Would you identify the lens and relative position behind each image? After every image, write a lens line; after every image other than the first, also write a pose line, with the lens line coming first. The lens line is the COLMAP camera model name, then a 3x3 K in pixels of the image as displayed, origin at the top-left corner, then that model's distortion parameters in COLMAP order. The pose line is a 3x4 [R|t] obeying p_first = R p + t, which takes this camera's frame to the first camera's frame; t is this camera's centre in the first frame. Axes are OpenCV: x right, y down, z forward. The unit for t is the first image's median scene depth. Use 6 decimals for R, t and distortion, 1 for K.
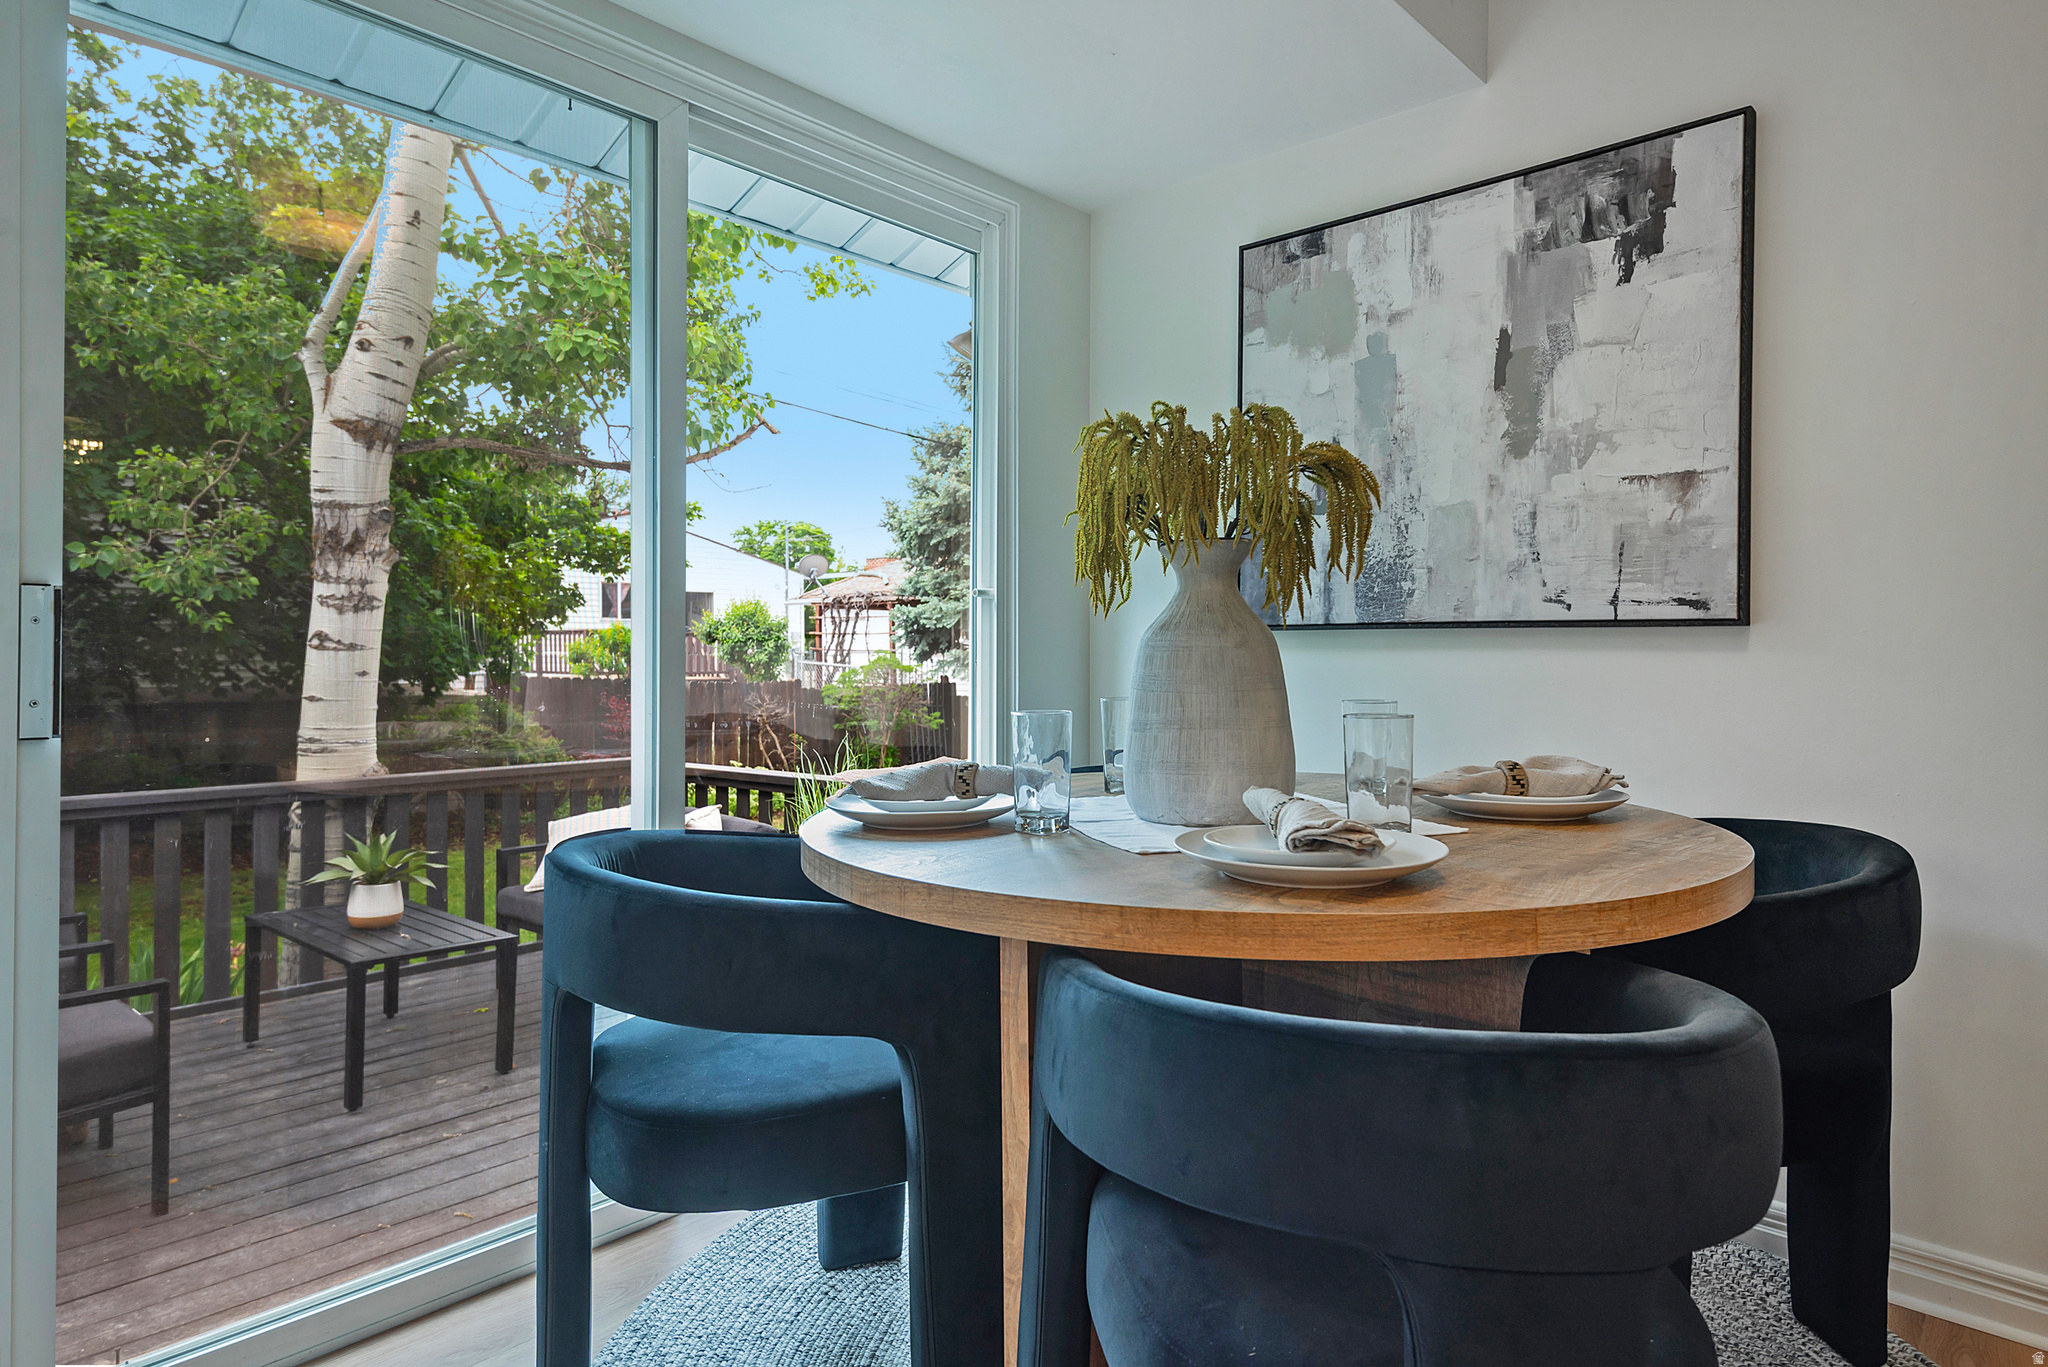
lens RADIAL K [[1183.7, 0, 1034.3], [0, 1183.7, 682.1], [0, 0, 1]] dist [0.016168, -0.013202]
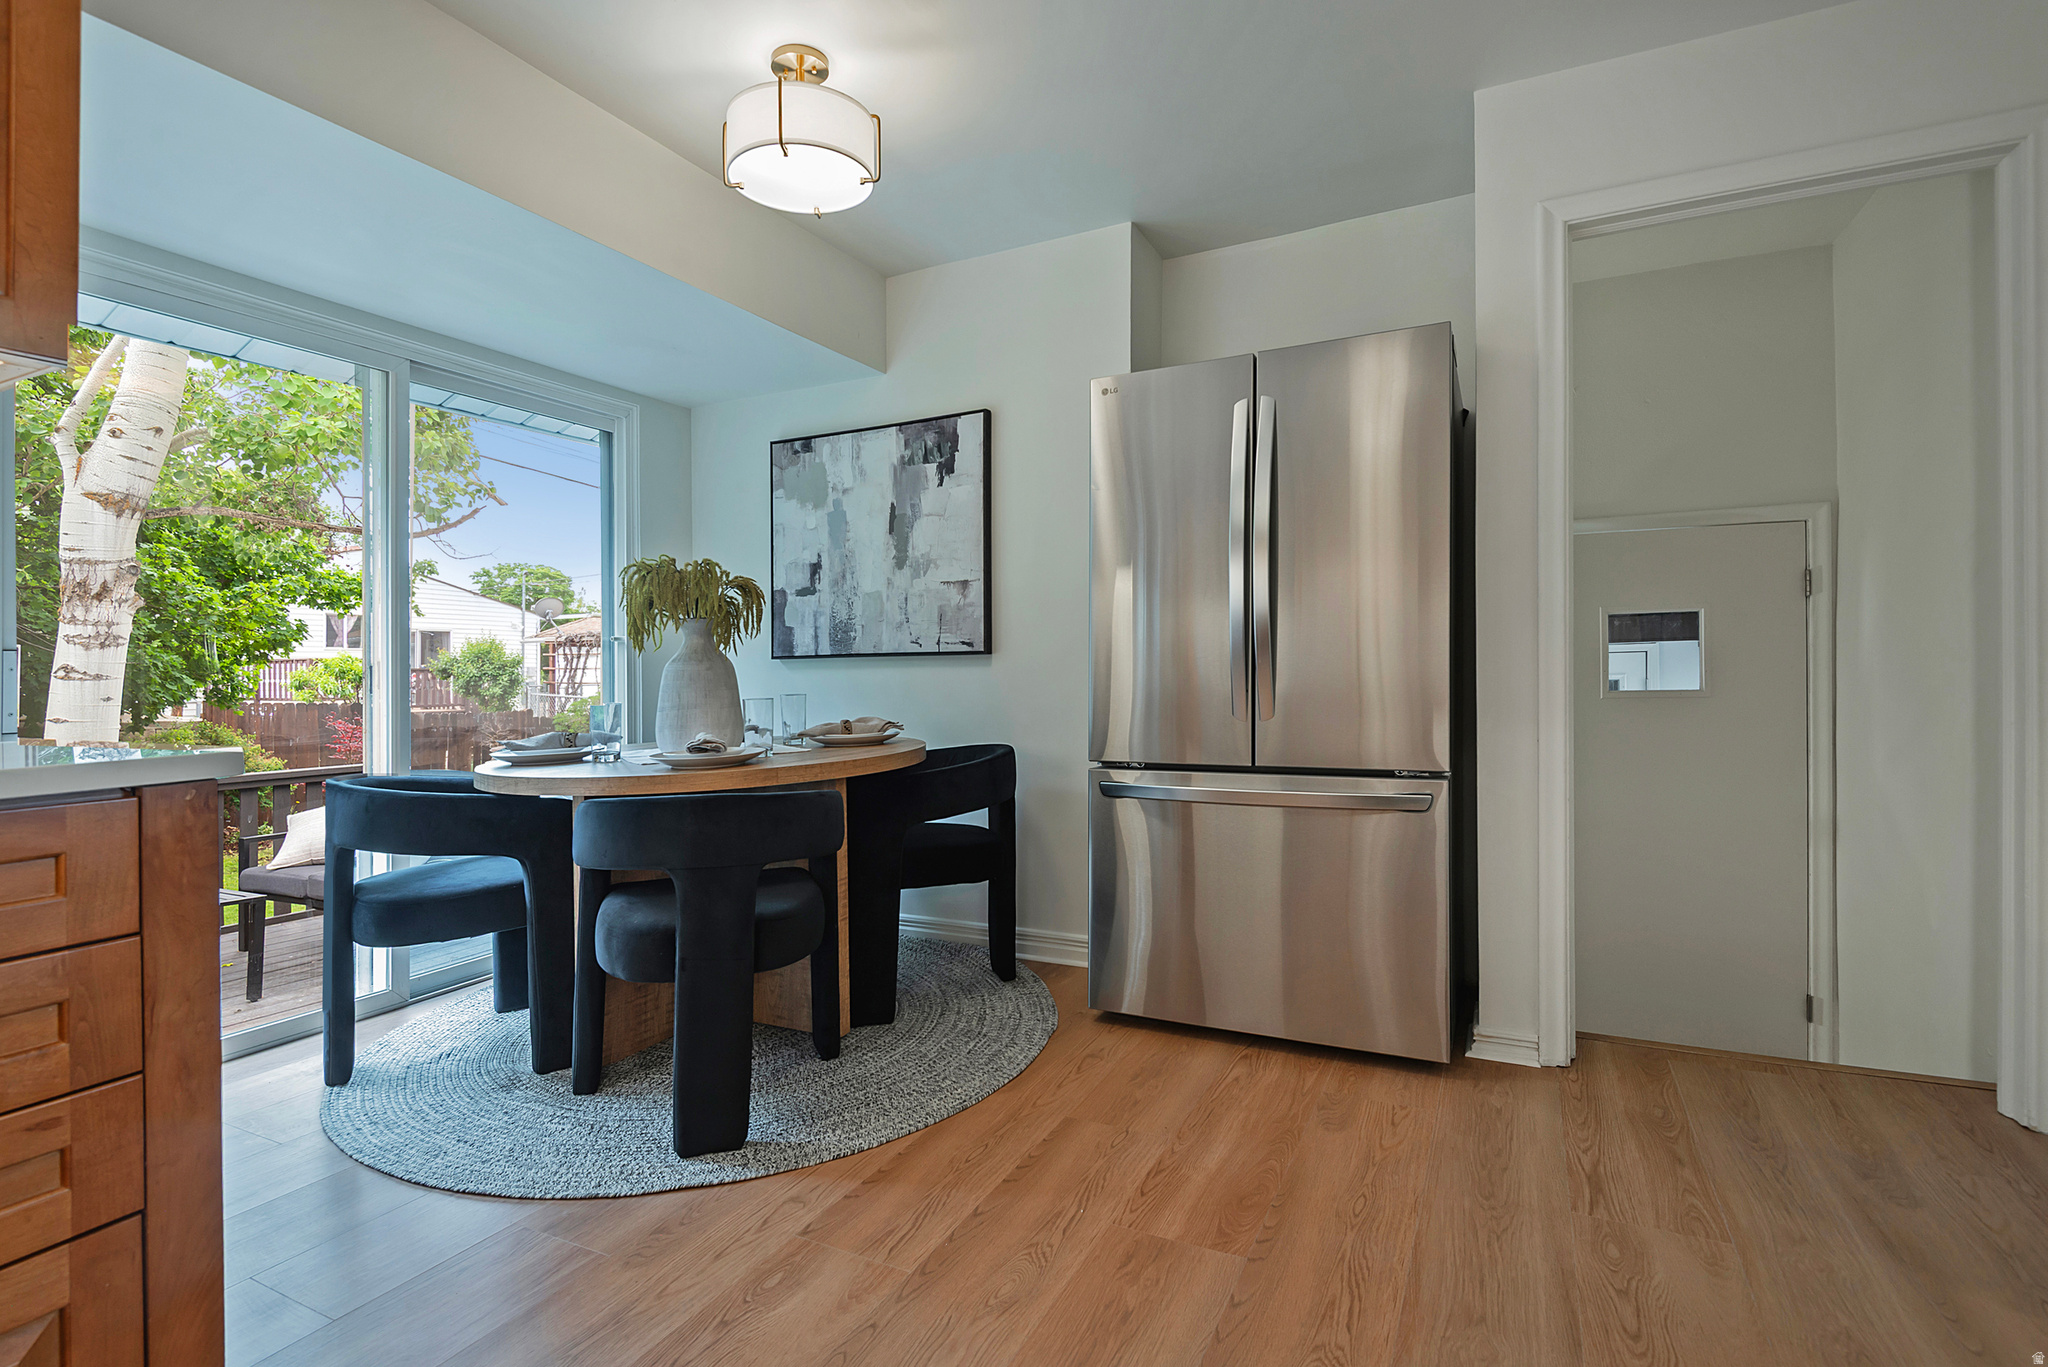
lens RADIAL K [[958.6, 0, 1030.1], [0, 958.6, 671.9], [0, 0, 1]] dist [0.011435, -0.000297]
pose [[0.961068, -0.005342, 0.276262, 0.162397], [0.015399, 0.999295, -0.034246, 0.031899], [-0.275884, 0.037167, 0.960472, -0.505045]]
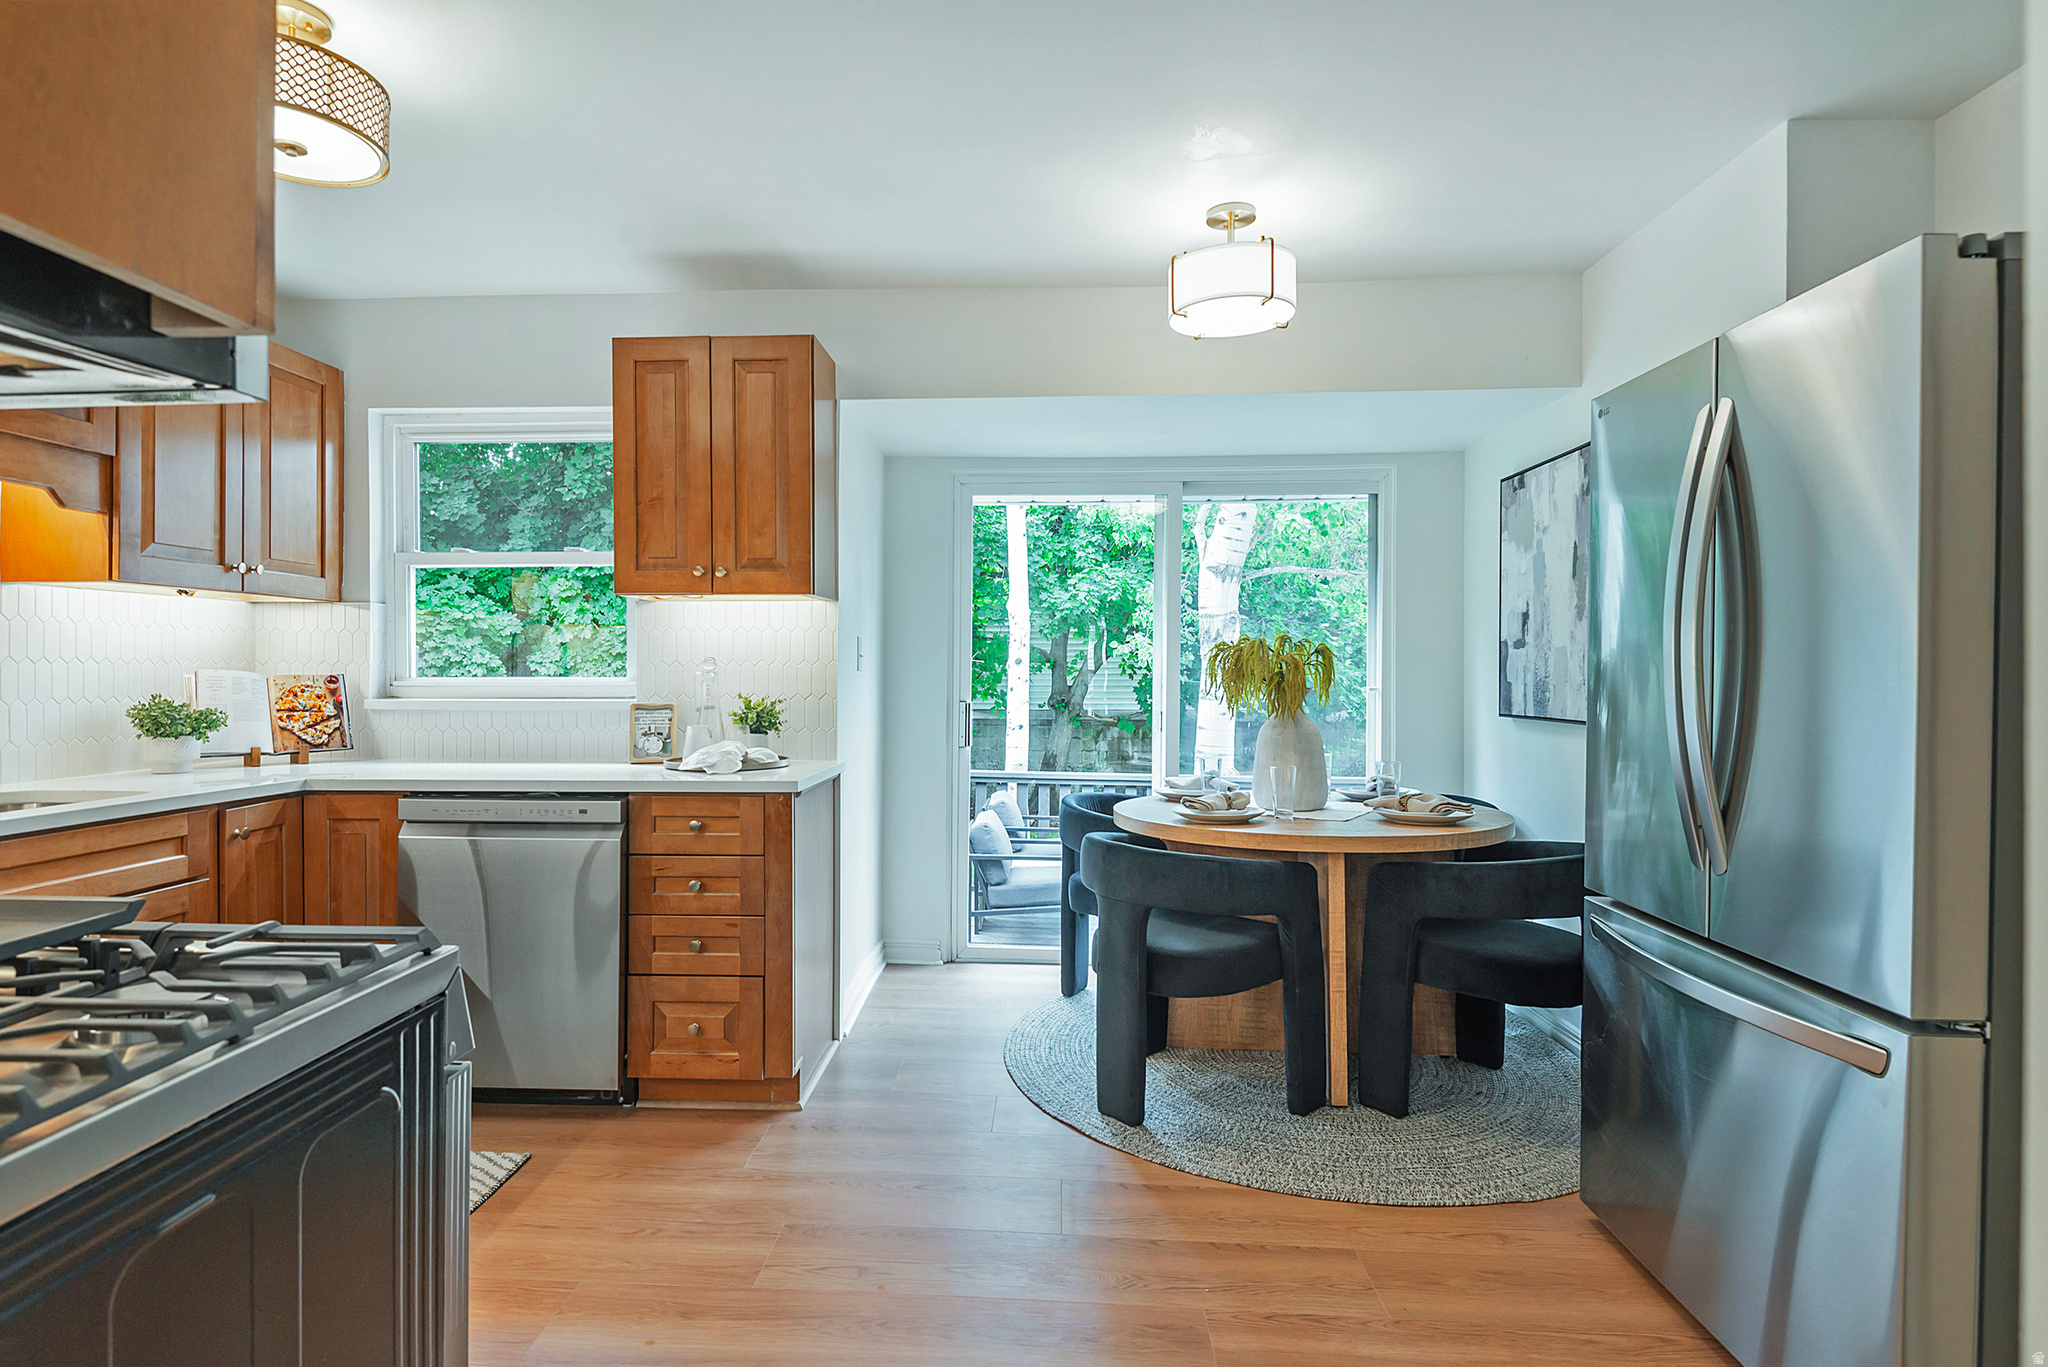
lens RADIAL K [[1082.7, 0, 996.3], [0, 1082.7, 680.8], [0, 0, 1]] dist [0.039737, -0.037322]
pose [[0.625215, 0.019687, -0.780204, 0.985203], [-0.037883, 0.999269, -0.005142, -0.064524], [0.779533, 0.032771, 0.625503, -0.496709]]
